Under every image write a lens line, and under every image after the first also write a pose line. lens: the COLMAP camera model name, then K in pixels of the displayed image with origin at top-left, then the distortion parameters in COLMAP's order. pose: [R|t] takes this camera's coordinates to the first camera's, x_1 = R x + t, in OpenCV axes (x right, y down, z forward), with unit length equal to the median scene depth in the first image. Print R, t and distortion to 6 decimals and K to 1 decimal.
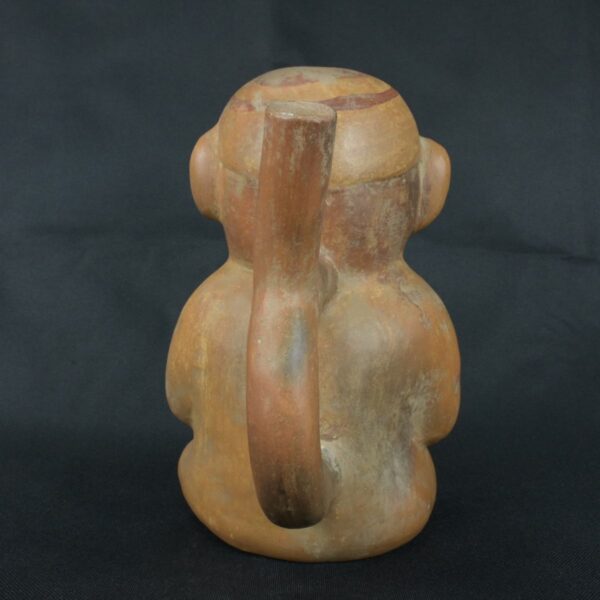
lens RADIAL K [[695.0, 0, 301.9], [0, 695.0, 299.5], [0, 0, 1]] dist [-0.011632, 0.000000]
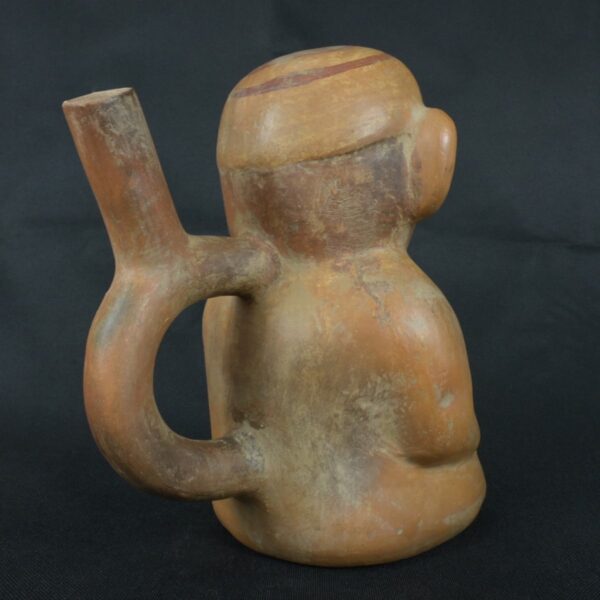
lens RADIAL K [[695.0, 0, 300.3], [0, 695.0, 299.2], [0, 0, 1]] dist [-0.011632, 0.000000]
pose [[0.790885, 0.045109, -0.610300, 0.657368], [-0.058182, 0.998305, -0.001611, 0.018618], [0.609193, 0.036782, 0.792169, 0.247077]]
